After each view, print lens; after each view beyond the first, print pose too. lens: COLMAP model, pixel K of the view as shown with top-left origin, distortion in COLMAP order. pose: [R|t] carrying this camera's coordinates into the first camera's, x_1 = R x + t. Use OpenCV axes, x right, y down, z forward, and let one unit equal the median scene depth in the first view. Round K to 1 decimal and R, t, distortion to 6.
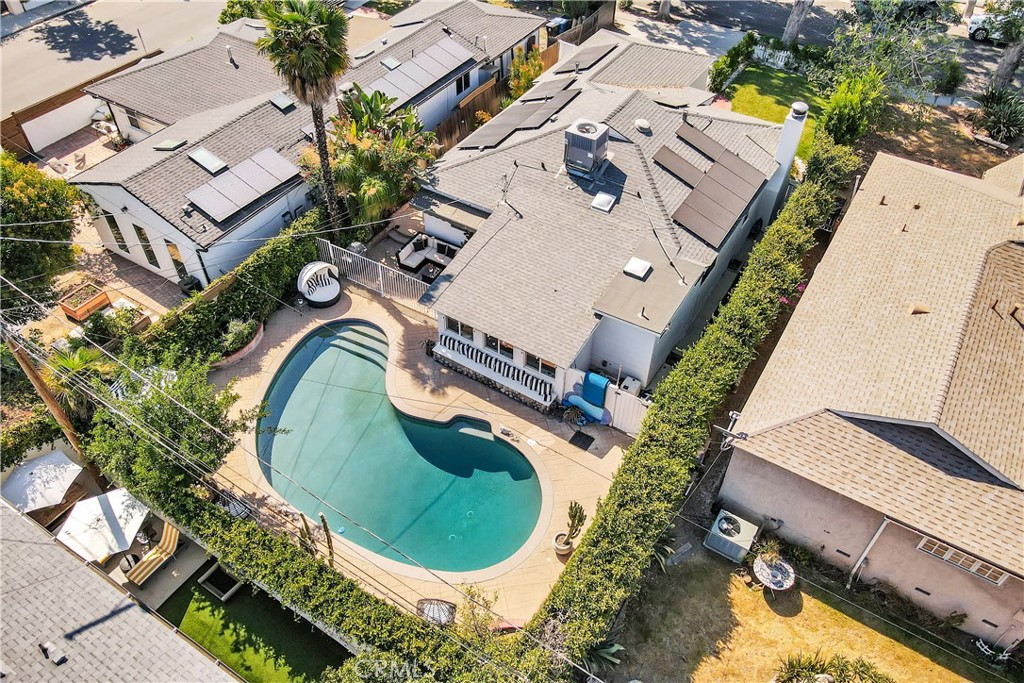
lens RADIAL K [[718.4, 0, 512.0], [0, 718.4, 341.5], [0, 0, 1]] dist [0.000554, 0.047152]
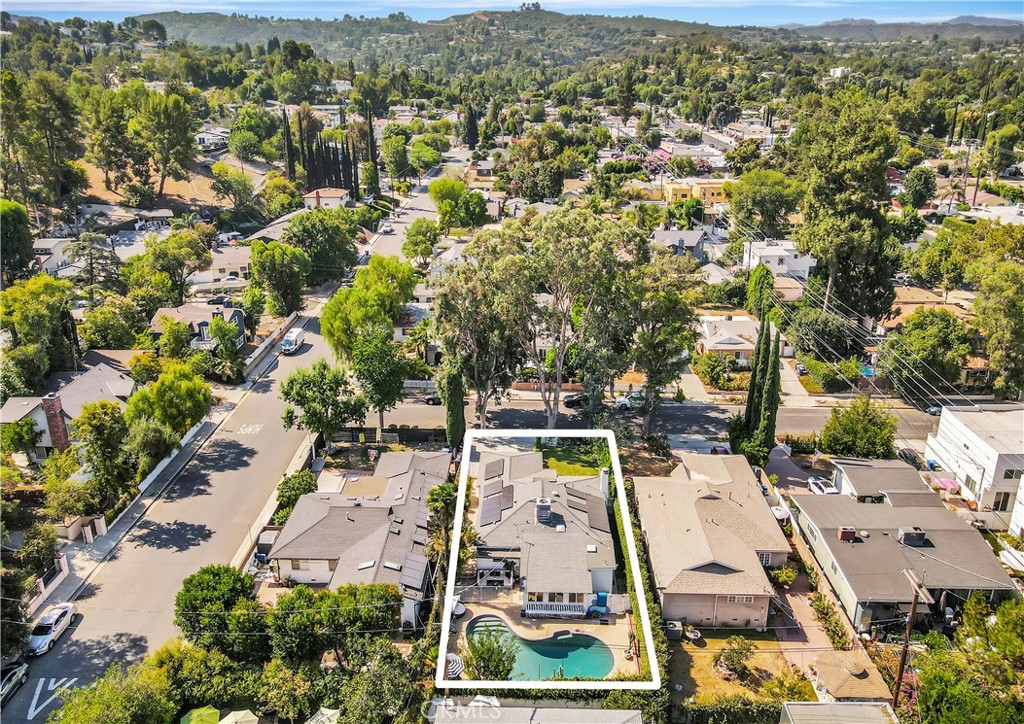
lens RADIAL K [[743.8, 0, 512.0], [0, 743.8, 362.0], [0, 0, 1]] dist [-0.003956, -0.000802]
pose [[0.860476, -0.186374, 0.474180, -1.057471], [0.365080, 0.874731, -0.318689, 0.047891], [-0.355384, 0.447338, 0.820726, -1.186340]]
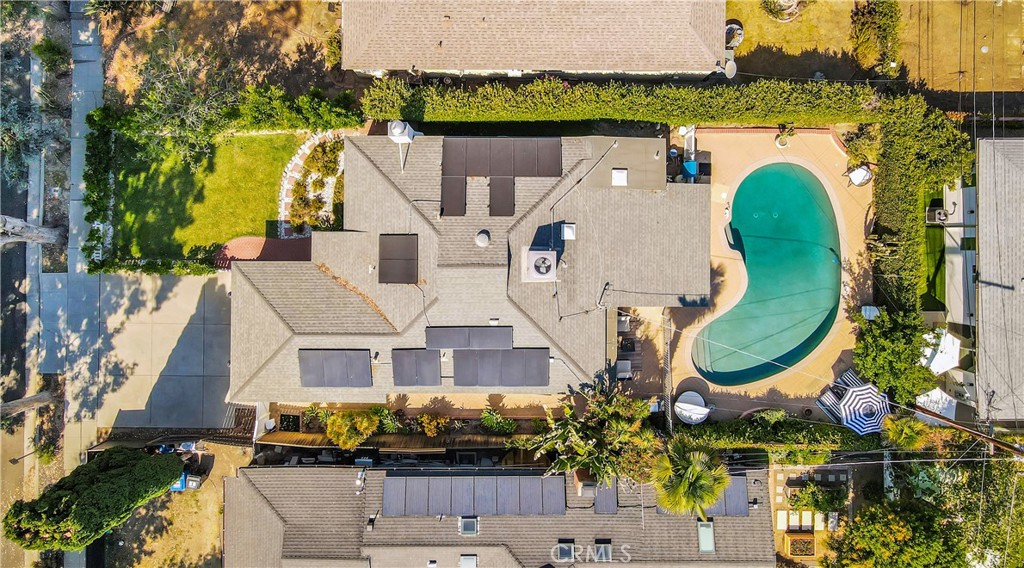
lens RADIAL K [[710.4, 0, 510.9], [0, 710.4, 243.4], [0, 0, 1]] dist [0.032314, 0.000851]
pose [[-0.526314, -0.850290, 0.000280, 0.160983], [0.613100, -0.379270, 0.693010, -1.109205], [-0.589154, 0.364912, 0.720928, 0.169756]]
